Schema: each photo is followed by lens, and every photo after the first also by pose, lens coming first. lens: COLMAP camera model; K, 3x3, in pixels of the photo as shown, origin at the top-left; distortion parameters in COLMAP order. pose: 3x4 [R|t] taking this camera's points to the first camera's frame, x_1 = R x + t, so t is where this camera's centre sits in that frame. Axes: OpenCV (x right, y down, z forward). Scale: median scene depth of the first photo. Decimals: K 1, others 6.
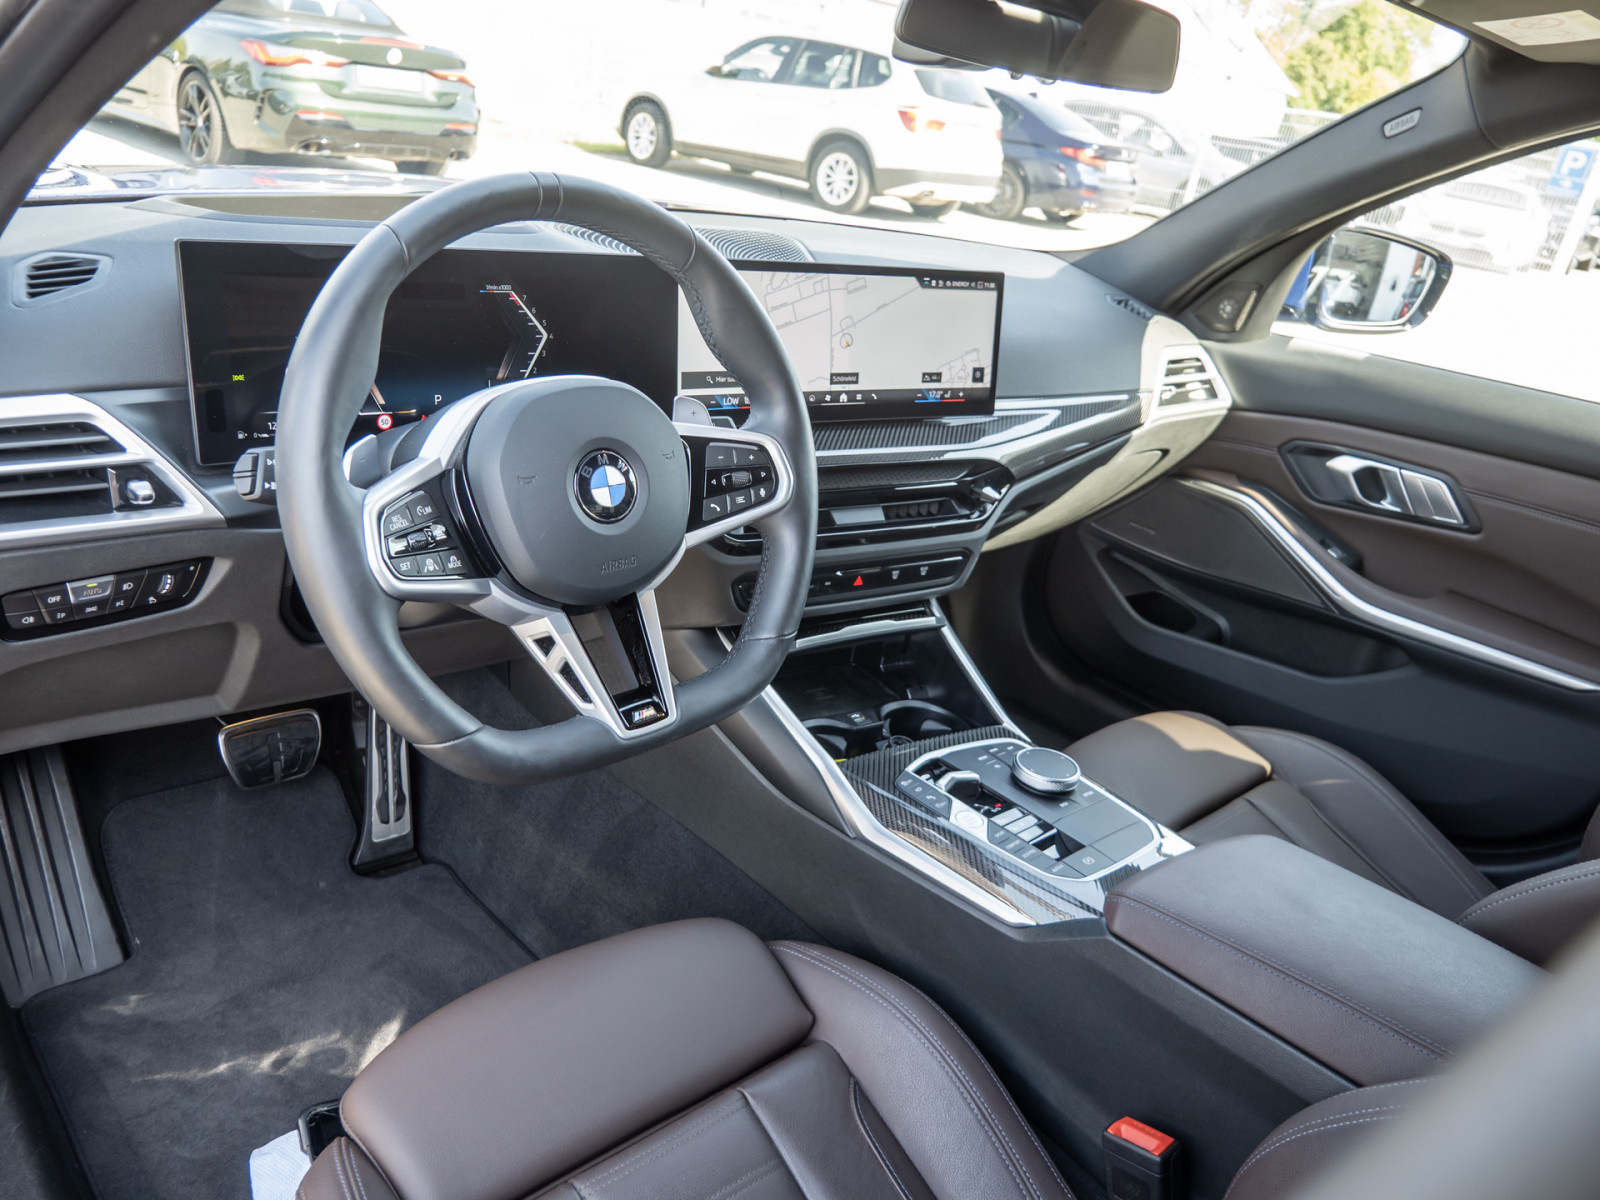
lens RADIAL K [[1168.5, 0, 794.4], [0, 1168.5, 597.3], [0, 0, 1]] dist [-0.060020, 0.025956]
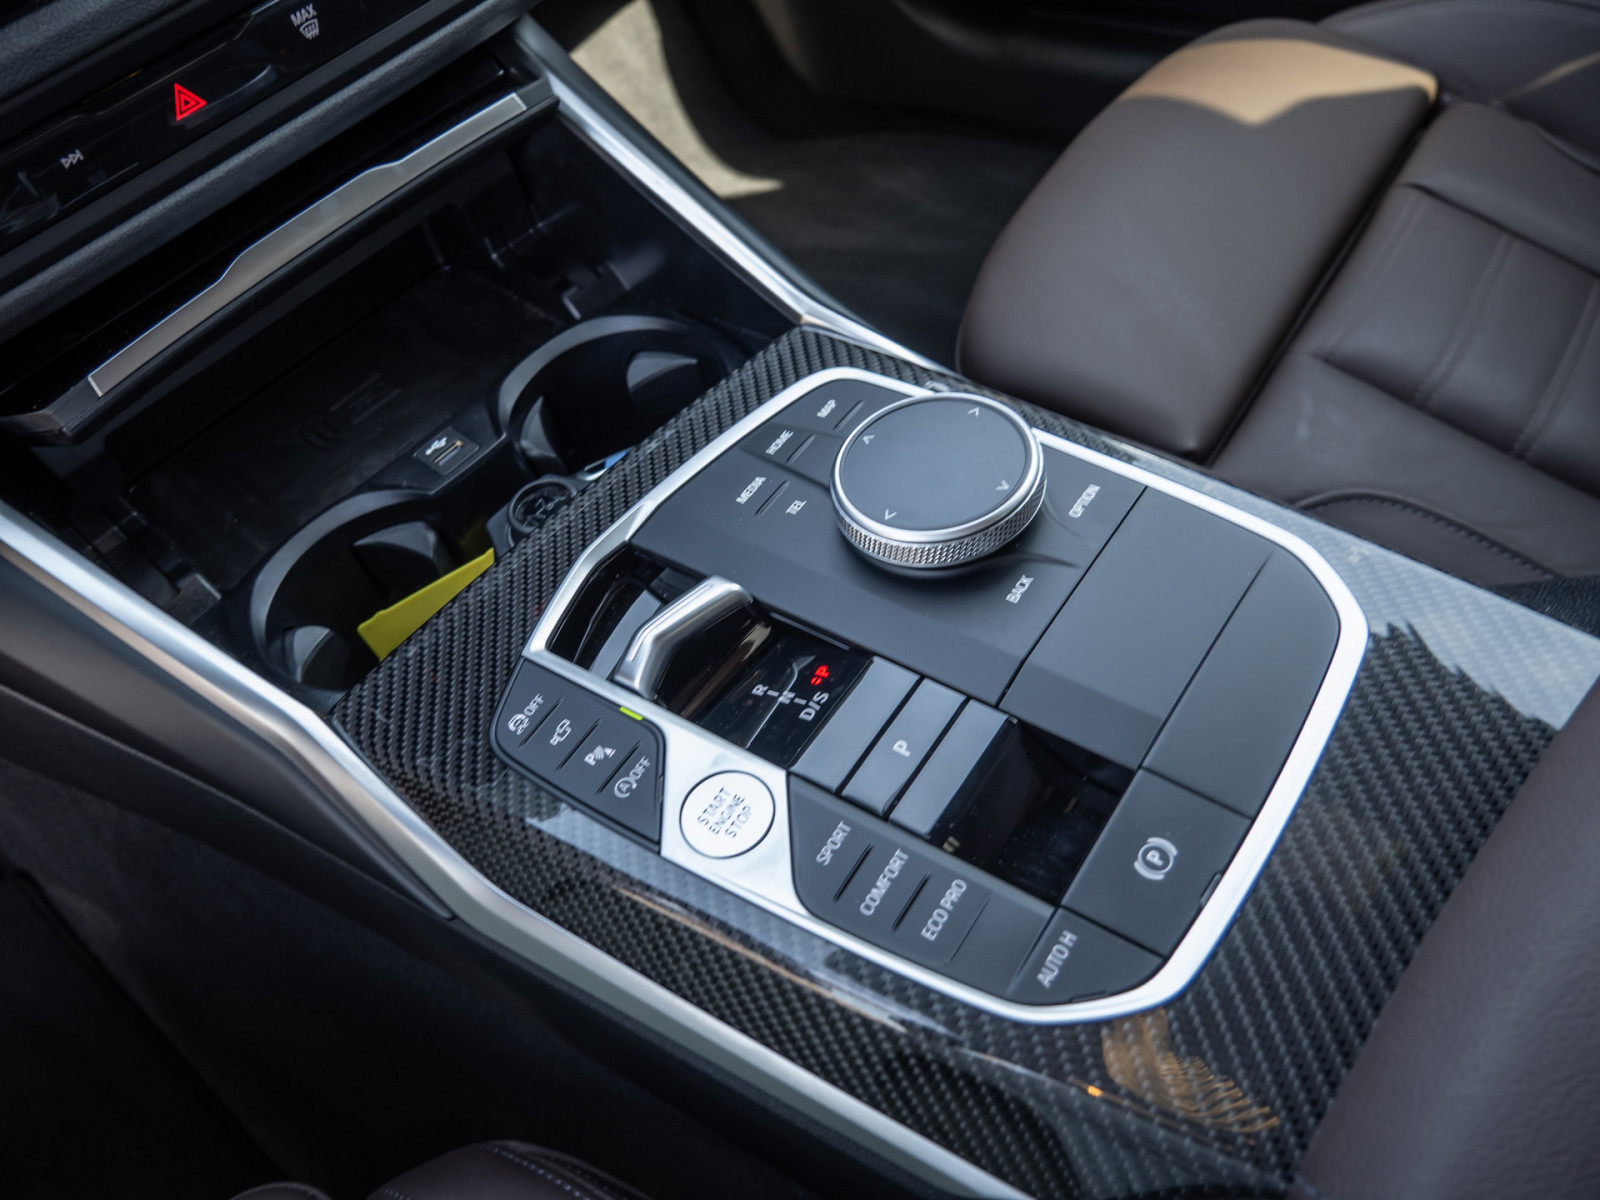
lens RADIAL K [[1168.5, 0, 794.4], [0, 1168.5, 597.3], [0, 0, 1]] dist [-0.060020, 0.025956]
pose [[0.925072, -0.365505, -0.103189, 0.179186], [0.372111, 0.817901, 0.438829, 0.019498], [-0.075996, -0.444346, 0.892626, 0.629440]]
